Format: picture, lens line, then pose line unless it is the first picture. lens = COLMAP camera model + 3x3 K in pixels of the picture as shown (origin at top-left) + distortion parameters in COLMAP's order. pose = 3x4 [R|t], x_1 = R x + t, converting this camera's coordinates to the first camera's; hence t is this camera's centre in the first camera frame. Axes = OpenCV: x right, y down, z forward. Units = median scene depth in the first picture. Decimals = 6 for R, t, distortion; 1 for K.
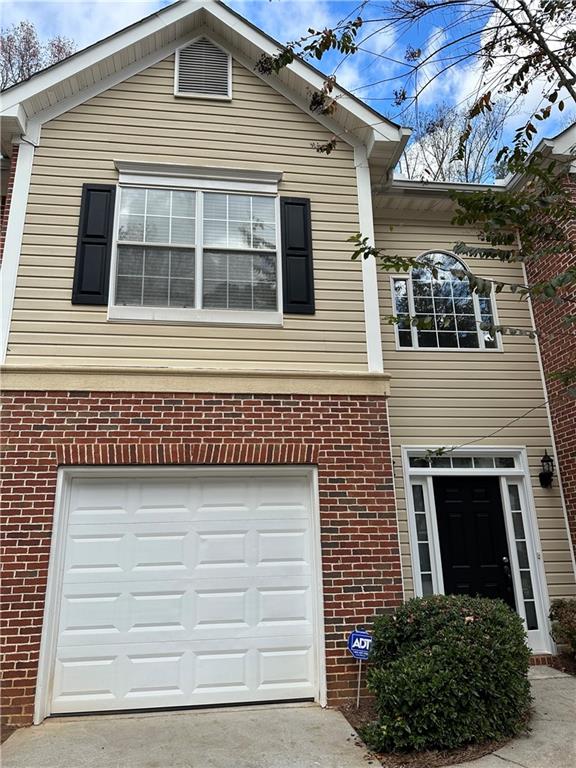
lens RADIAL K [[528.3, 0, 288.0], [0, 528.3, 384.0], [0, 0, 1]] dist [0.061362, -0.077680]
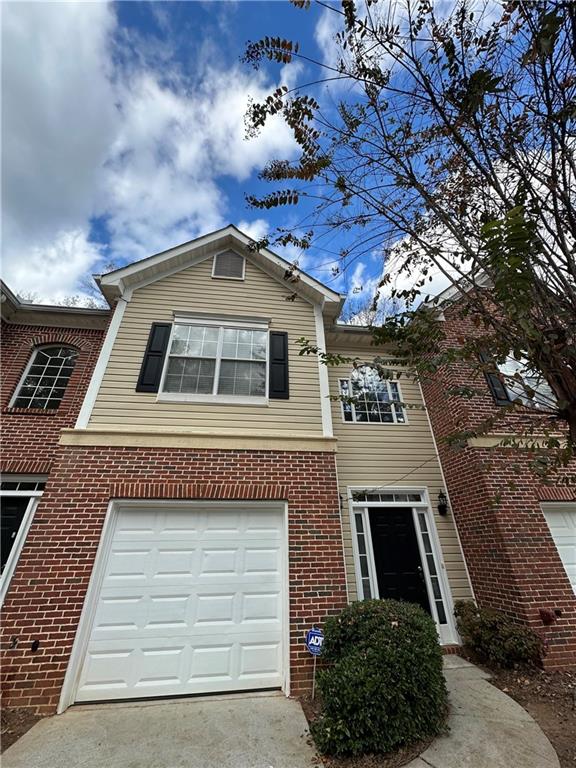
lens RADIAL K [[302.5, 0, 288.0], [0, 302.5, 384.0], [0, 0, 1]] dist [-0.001835, -0.000194]
pose [[0.999963, 0.008519, -0.001405, 0.055093], [-0.008627, 0.979179, -0.202817, 0.008616], [-0.000352, 0.202822, 0.979216, 0.113018]]
